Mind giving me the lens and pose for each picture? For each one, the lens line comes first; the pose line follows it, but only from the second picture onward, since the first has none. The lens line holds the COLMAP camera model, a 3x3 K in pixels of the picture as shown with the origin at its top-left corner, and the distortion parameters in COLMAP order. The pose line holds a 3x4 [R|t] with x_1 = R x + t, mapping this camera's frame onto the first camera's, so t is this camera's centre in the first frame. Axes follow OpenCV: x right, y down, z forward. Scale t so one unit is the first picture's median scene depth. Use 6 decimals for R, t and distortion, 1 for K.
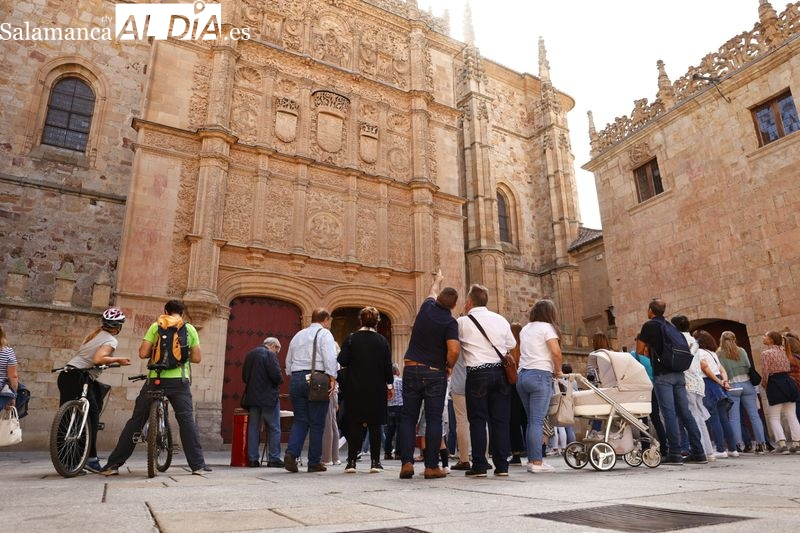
lens RADIAL K [[564.6, 0, 400.0], [0, 564.6, 266.5], [0, 0, 1]] dist [-0.117649, 0.097724]
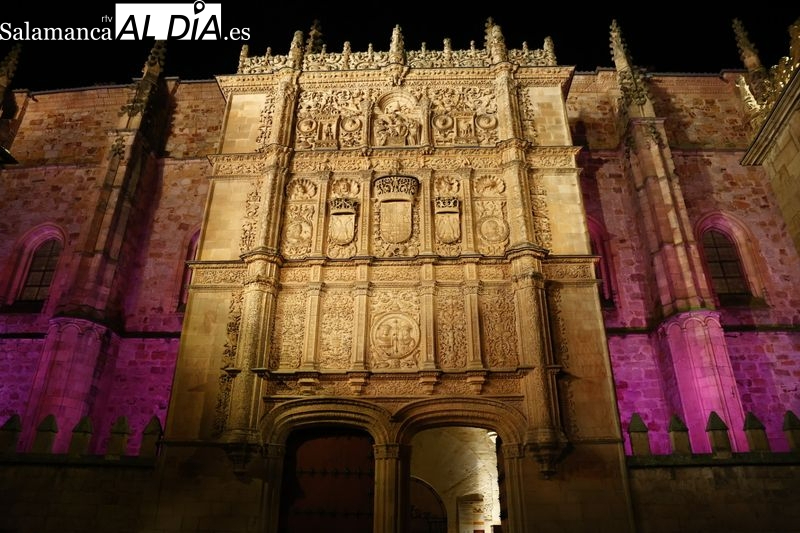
lens RADIAL K [[564.6, 0, 400.0], [0, 564.6, 266.5], [0, 0, 1]] dist [-0.117649, 0.097724]
pose [[0.831986, -0.237905, -0.501199, 0.294045], [0.144461, 0.965127, -0.218313, 0.017348], [0.535659, 0.109229, 0.837340, 0.286676]]
